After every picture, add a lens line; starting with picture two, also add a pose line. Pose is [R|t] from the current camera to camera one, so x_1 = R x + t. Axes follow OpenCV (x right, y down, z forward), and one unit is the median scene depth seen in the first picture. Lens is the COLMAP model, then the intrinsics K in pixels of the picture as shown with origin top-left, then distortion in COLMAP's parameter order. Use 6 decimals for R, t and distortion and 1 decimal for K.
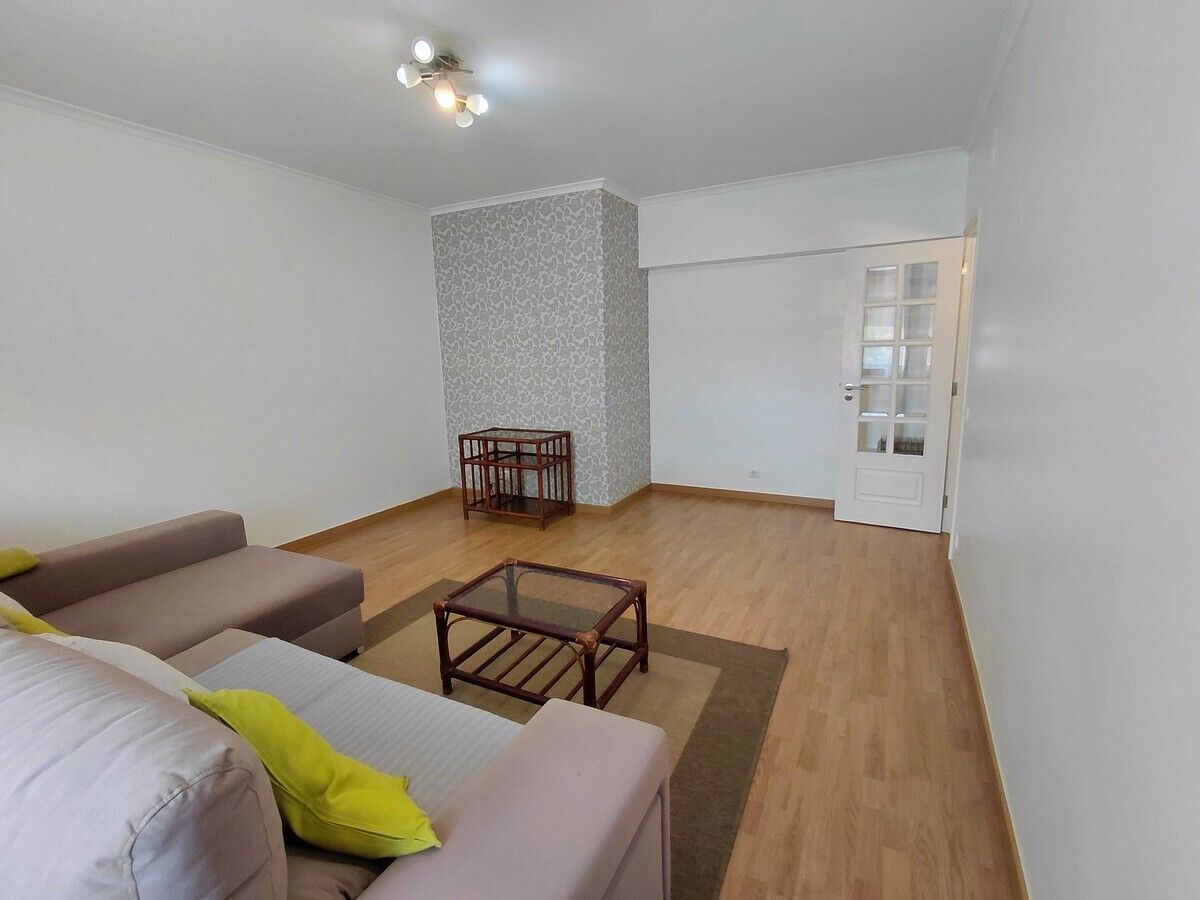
lens RADIAL K [[558.2, 0, 588.0], [0, 558.2, 451.5], [0, 0, 1]] dist [-0.008049, 0.002863]
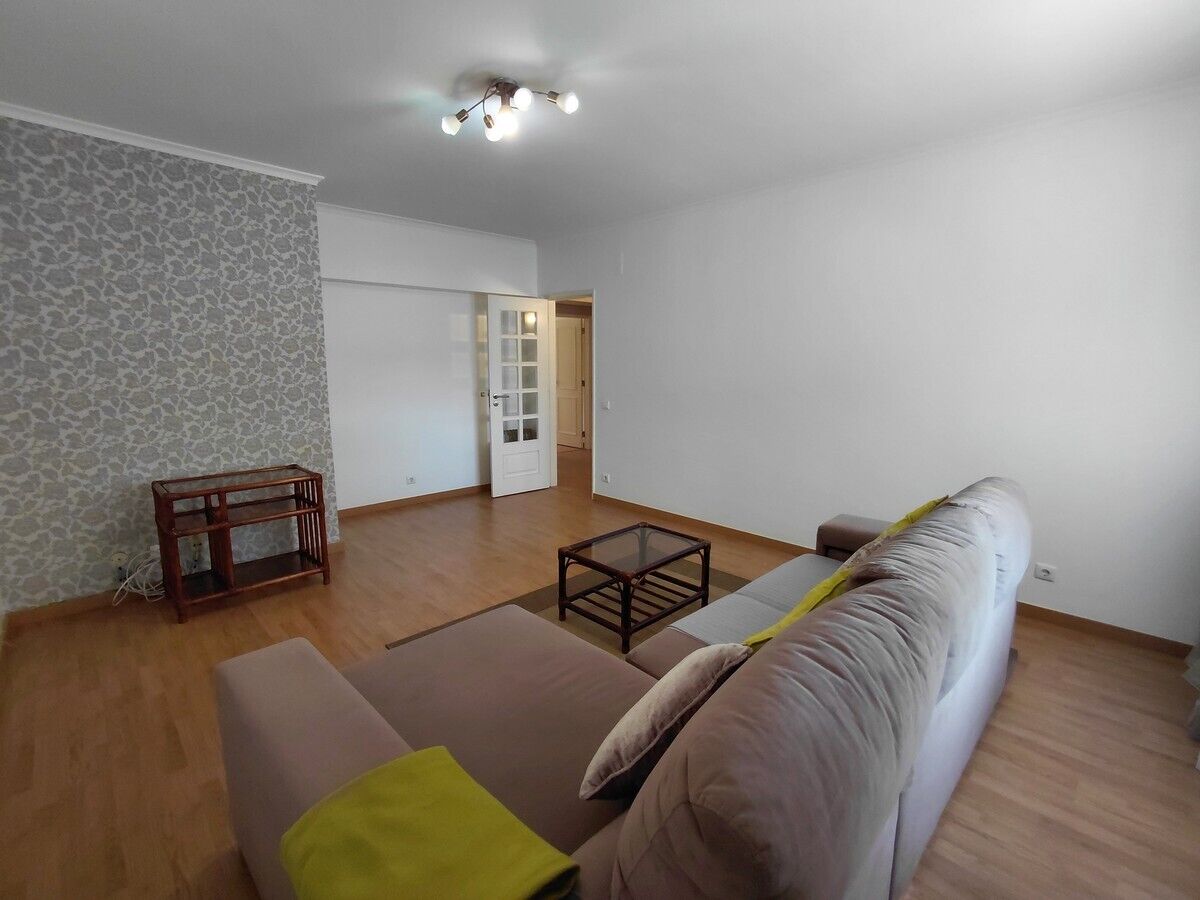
lens RADIAL K [[558.2, 0, 602.8], [0, 558.2, 453.4], [0, 0, 1]] dist [-0.008049, 0.002863]
pose [[0.292221, -0.131432, 0.947276, -0.715056], [0.165597, 0.982503, 0.085236, -0.049220], [-0.941905, 0.131958, 0.308873, 0.334917]]
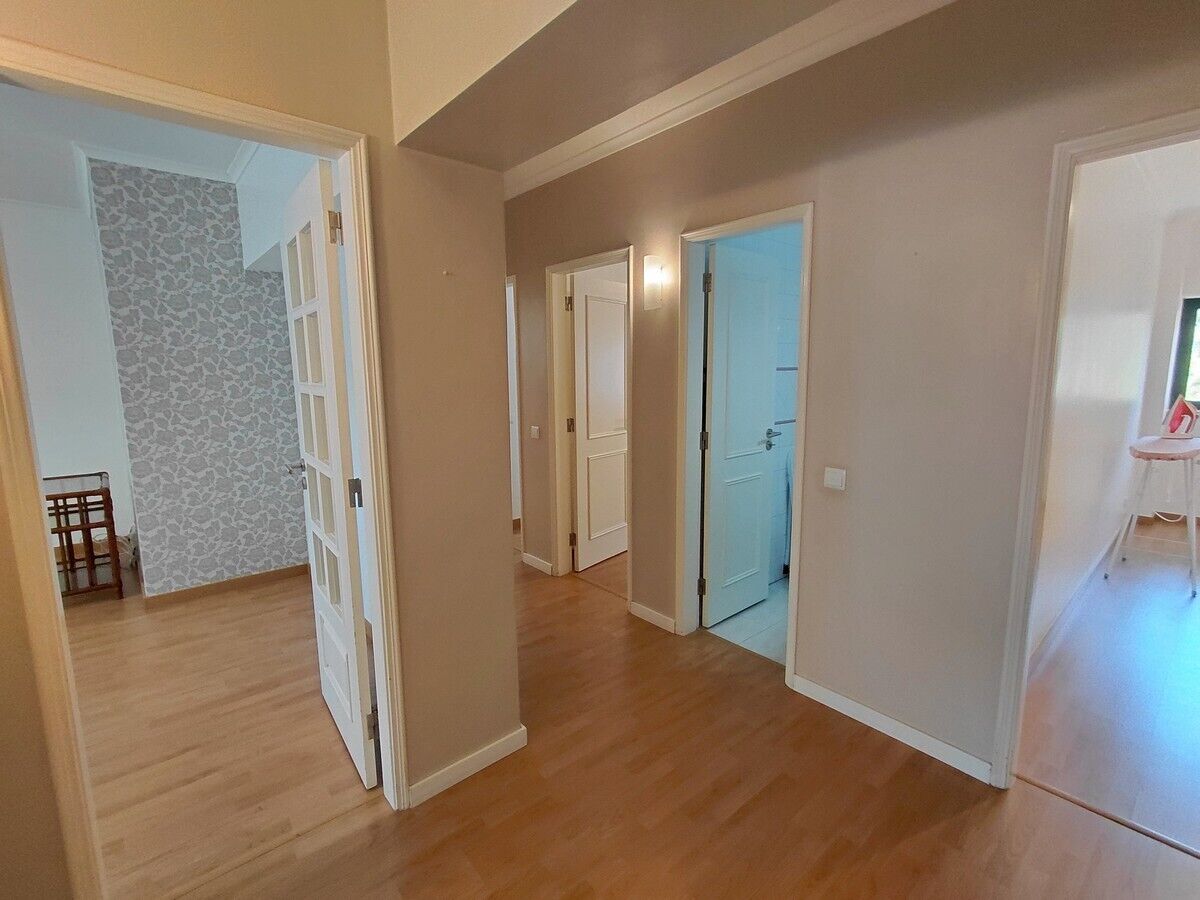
lens RADIAL K [[558.2, 0, 592.2], [0, 558.2, 447.0], [0, 0, 1]] dist [-0.008049, 0.002863]
pose [[0.381377, -0.110509, 0.917790, -0.577676], [0.174431, 0.983597, 0.045950, -0.038915], [-0.907814, 0.142567, 0.394397, 0.263460]]
